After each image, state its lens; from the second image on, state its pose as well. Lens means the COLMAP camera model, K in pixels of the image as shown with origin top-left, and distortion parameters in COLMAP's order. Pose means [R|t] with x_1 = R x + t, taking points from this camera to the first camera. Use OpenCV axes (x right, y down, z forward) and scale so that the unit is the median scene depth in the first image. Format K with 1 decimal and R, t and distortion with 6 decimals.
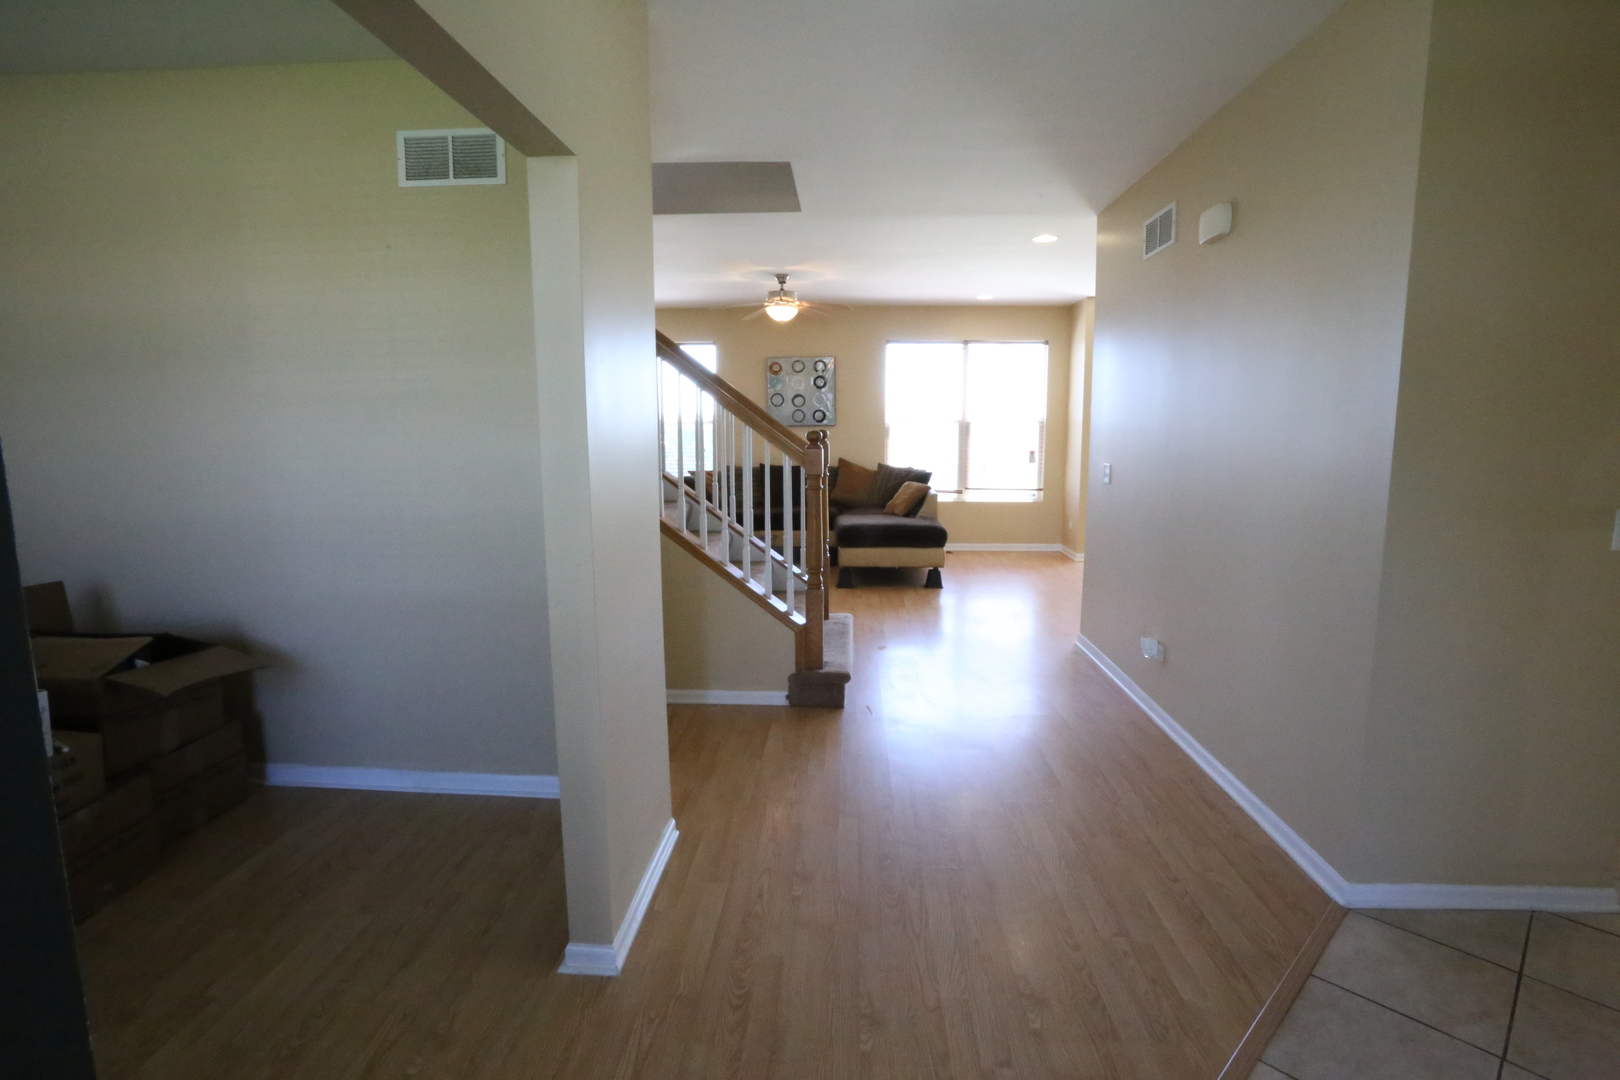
lens RADIAL K [[793.6, 0, 808.0], [0, 793.6, 535.0], [0, 0, 1]] dist [-0.069748, 0.030005]
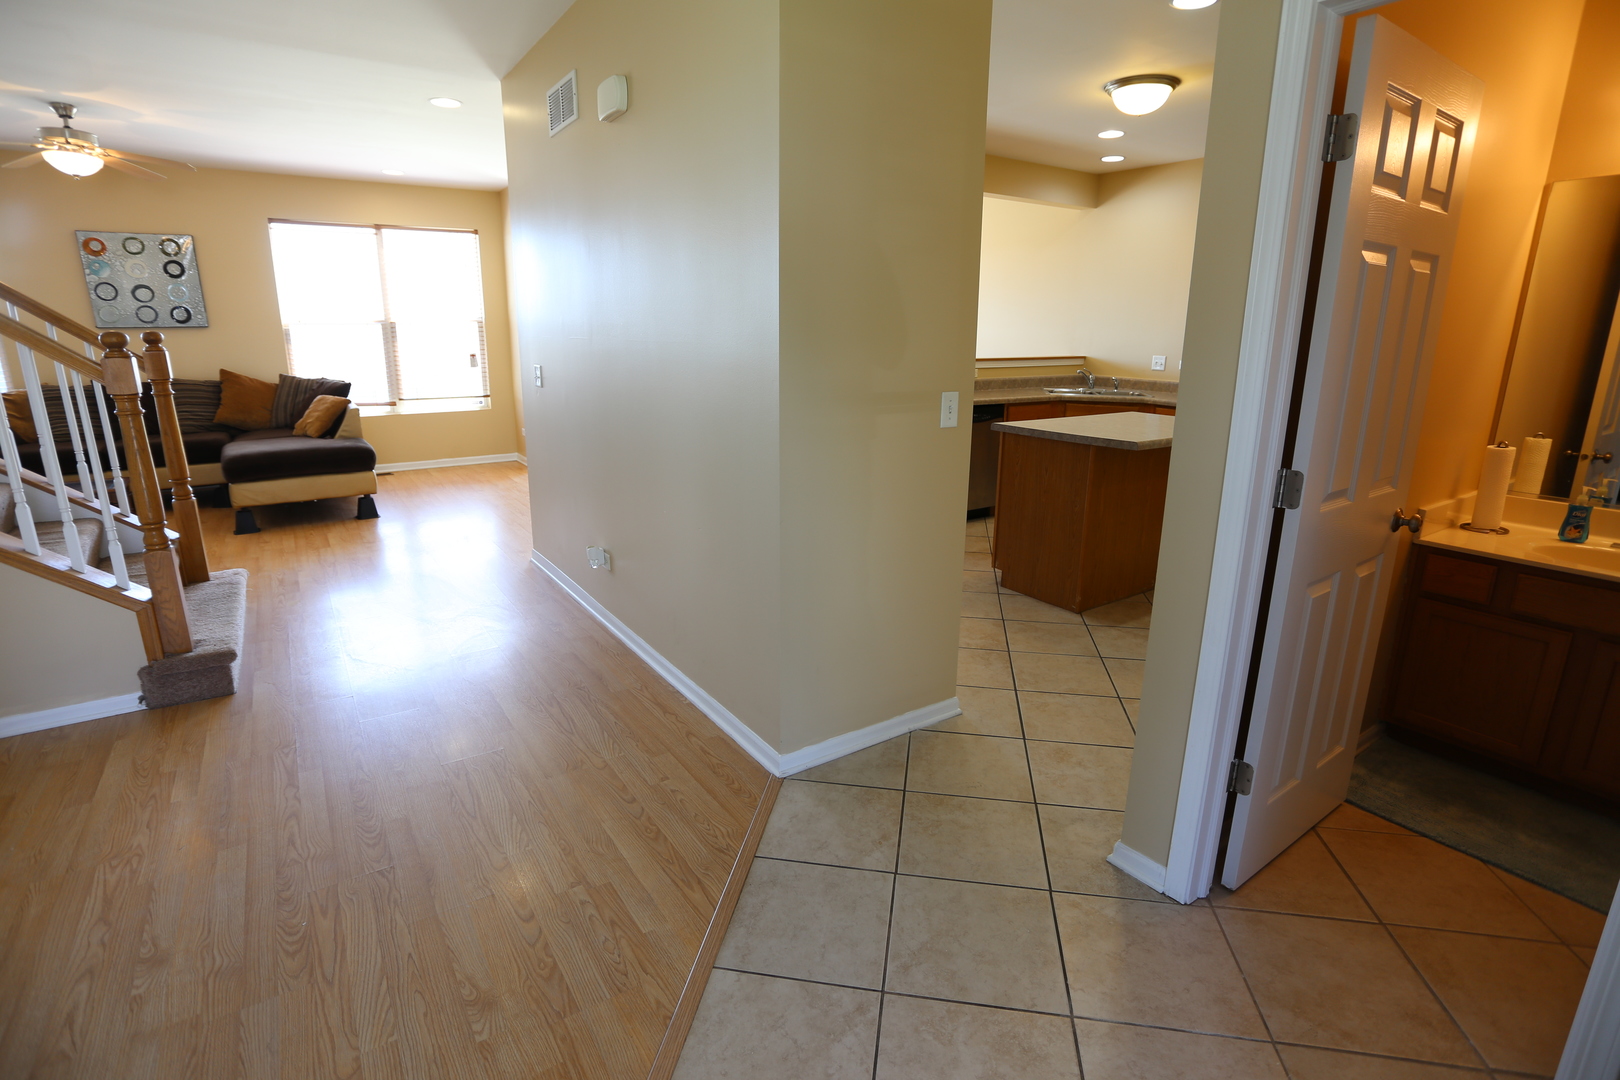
lens RADIAL K [[793.6, 0, 808.0], [0, 793.6, 535.0], [0, 0, 1]] dist [-0.069748, 0.030005]
pose [[0.797747, -0.146154, 0.585011, 0.044216], [0.074624, 0.986652, 0.144736, -0.002219], [-0.598357, -0.071807, 0.798006, 0.039290]]
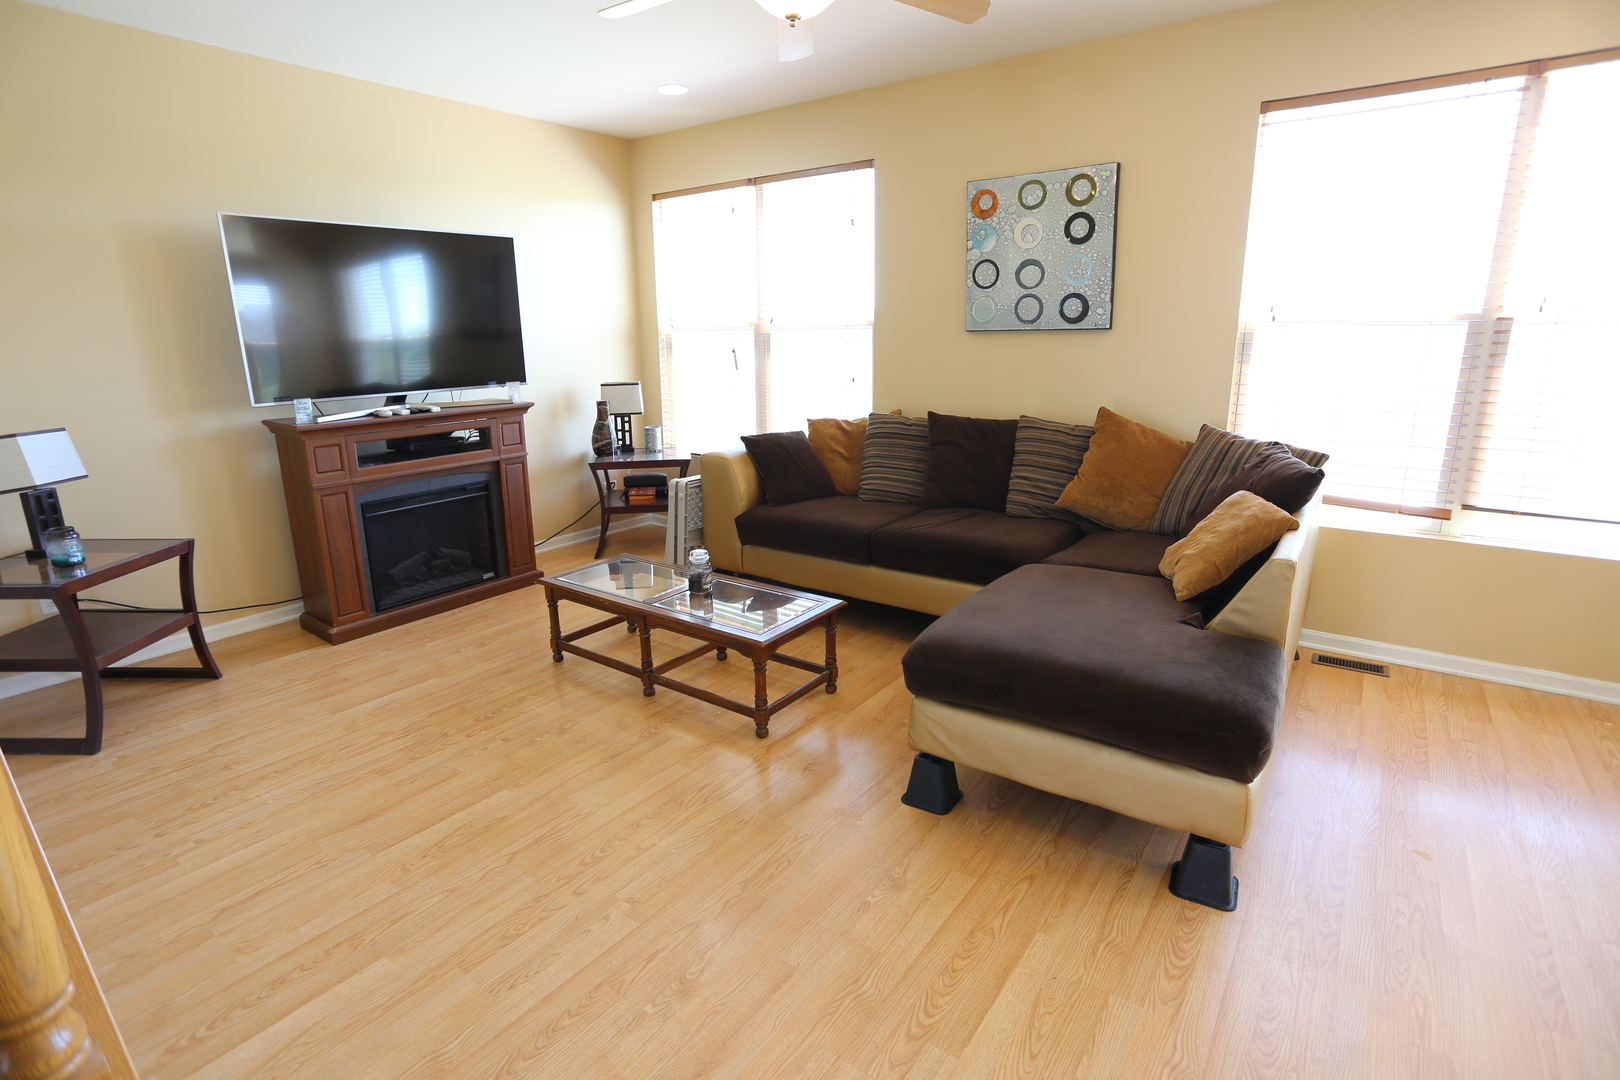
lens RADIAL K [[793.6, 0, 808.0], [0, 793.6, 535.0], [0, 0, 1]] dist [-0.069748, 0.030005]
pose [[0.841133, 0.123346, -0.526575, 0.175708], [-0.063737, 0.989468, 0.129963, -0.095261], [0.537059, -0.075754, 0.840136, 0.715738]]
